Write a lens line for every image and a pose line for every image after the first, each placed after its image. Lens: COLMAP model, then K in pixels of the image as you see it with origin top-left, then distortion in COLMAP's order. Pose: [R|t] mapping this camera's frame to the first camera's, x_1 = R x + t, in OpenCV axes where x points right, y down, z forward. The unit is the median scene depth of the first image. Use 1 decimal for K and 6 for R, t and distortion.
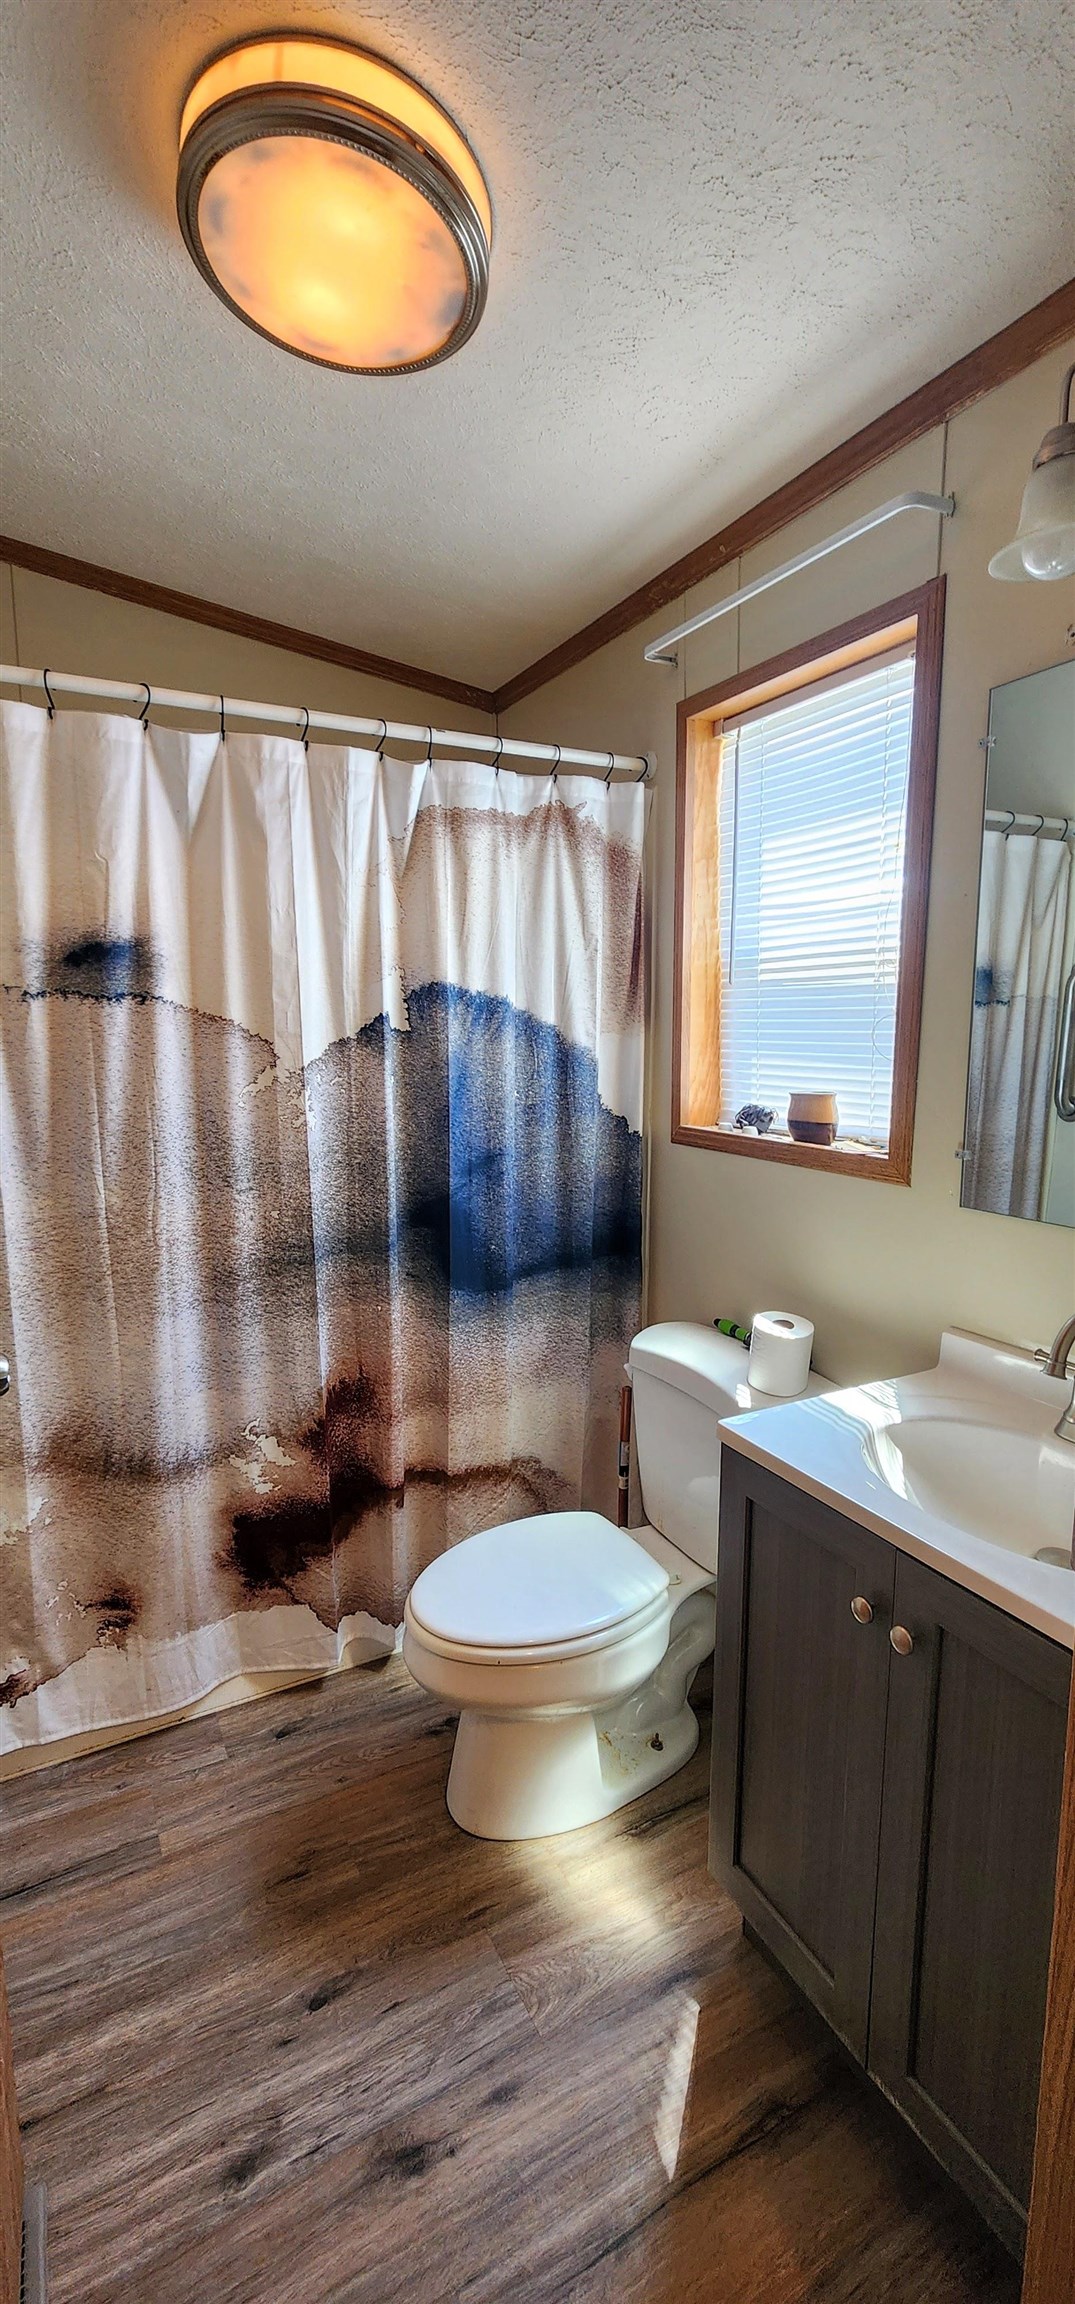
lens RADIAL K [[951.9, 0, 527.4], [0, 951.9, 1155.8], [0, 0, 1]] dist [-0.005218, 0.001171]
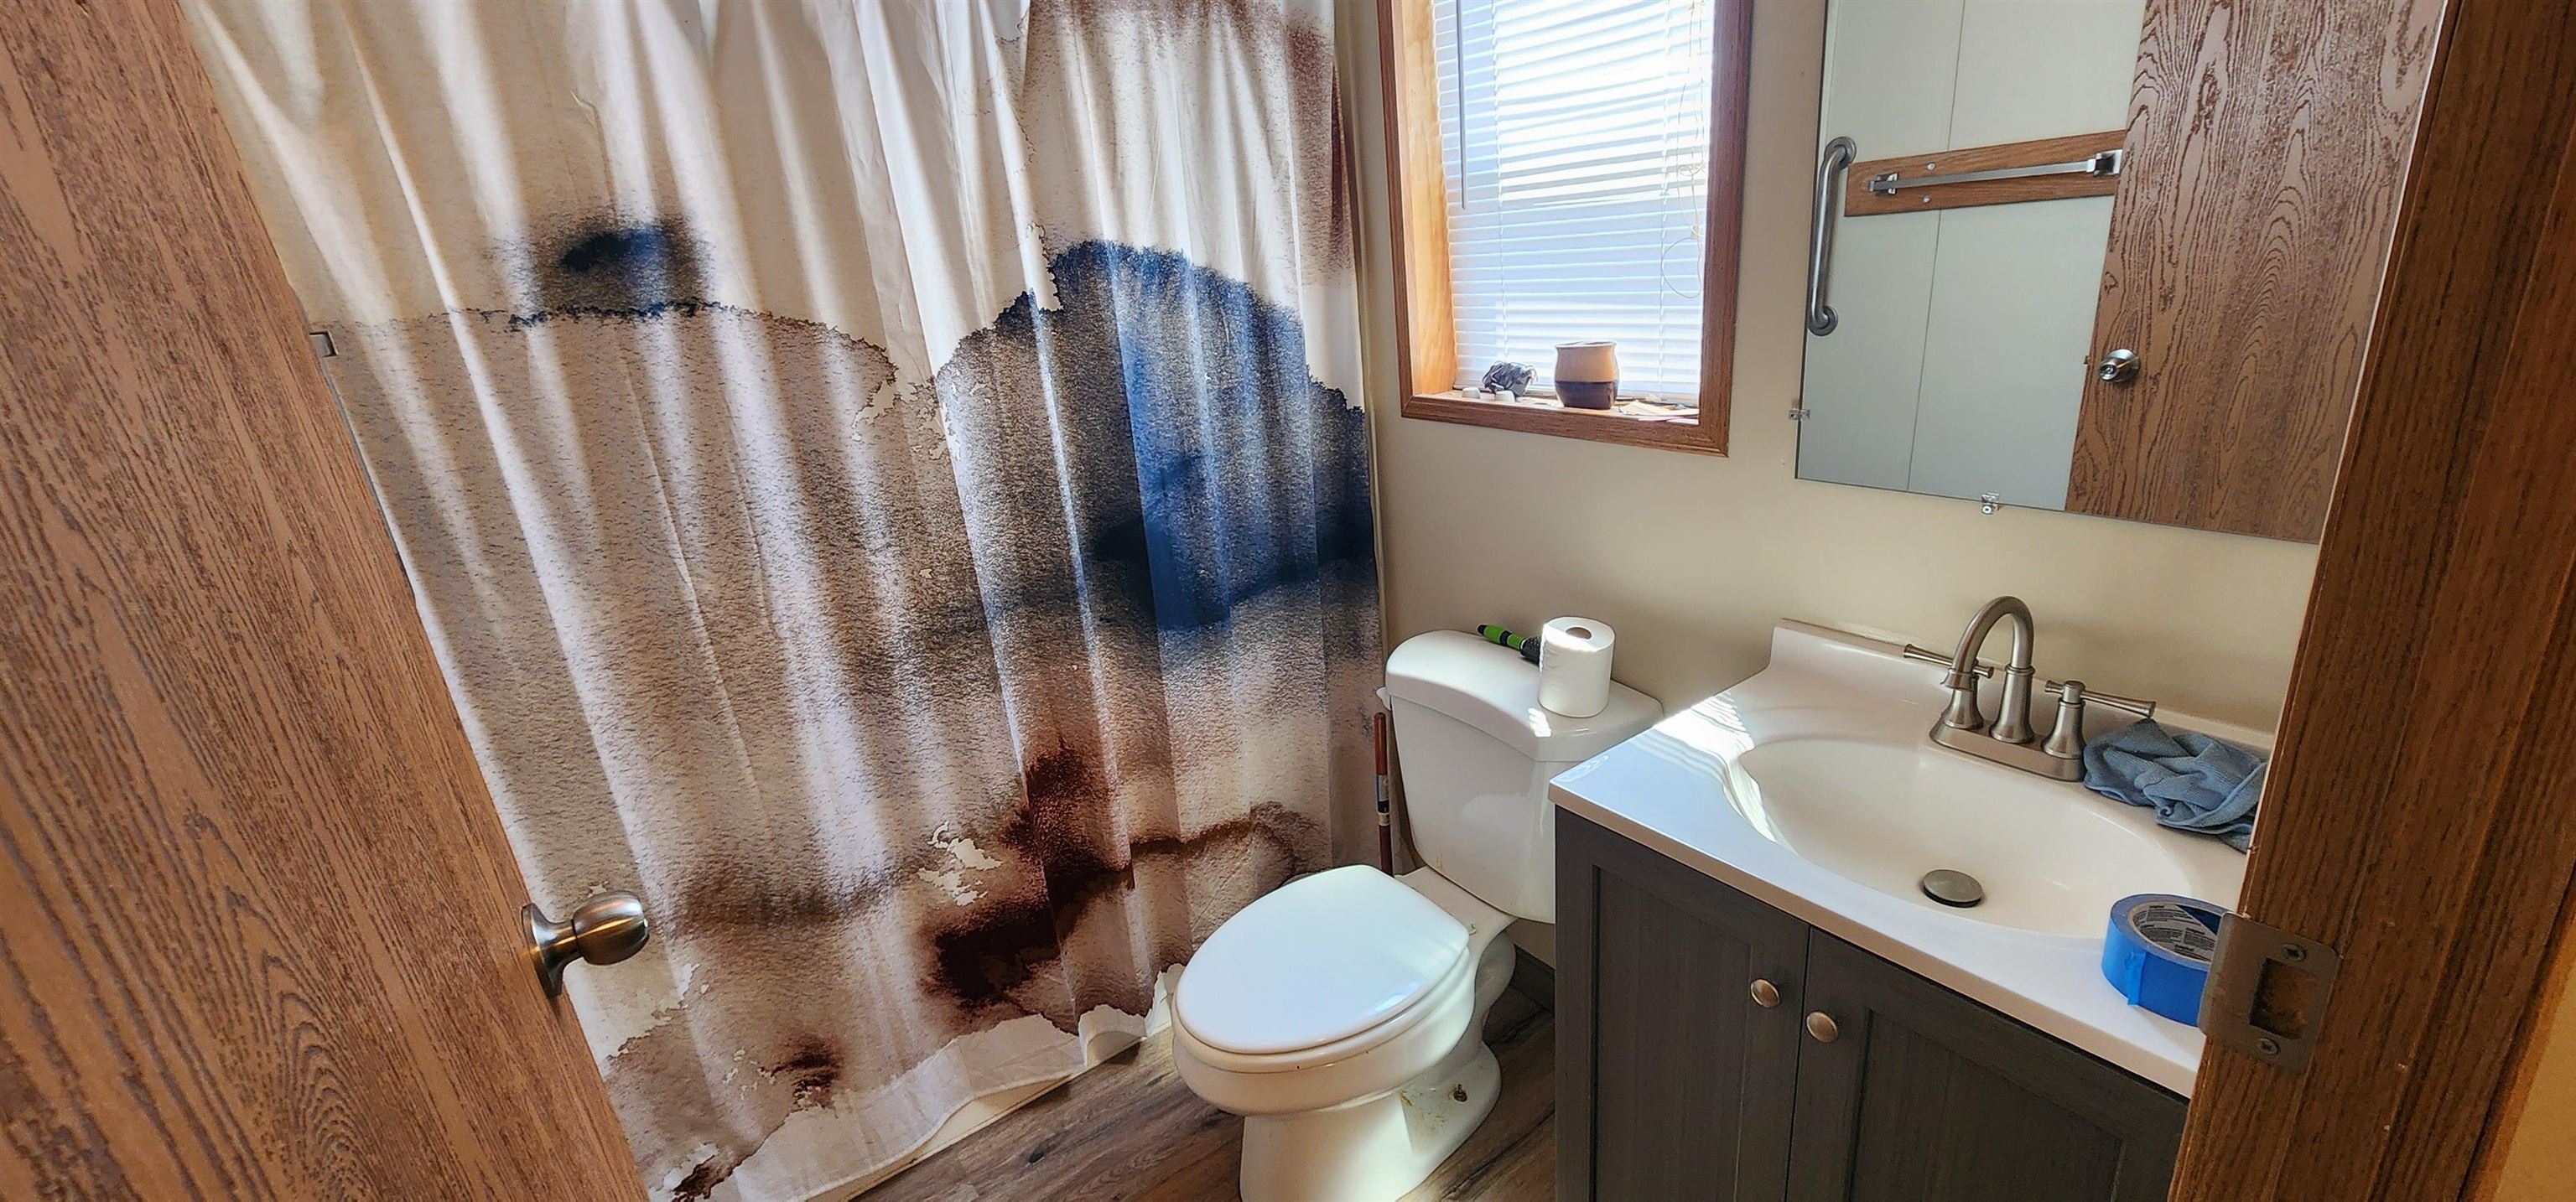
lens RADIAL K [[1064.1, 0, 1300.3], [0, 1064.1, 600.0], [0, 0, 1]] dist [-0.005218, 0.001171]
pose [[0.984987, -0.129086, 0.114619, -0.067929], [0.105677, 0.975898, 0.190932, -0.050863], [-0.136504, -0.175953, 0.974888, 0.112908]]
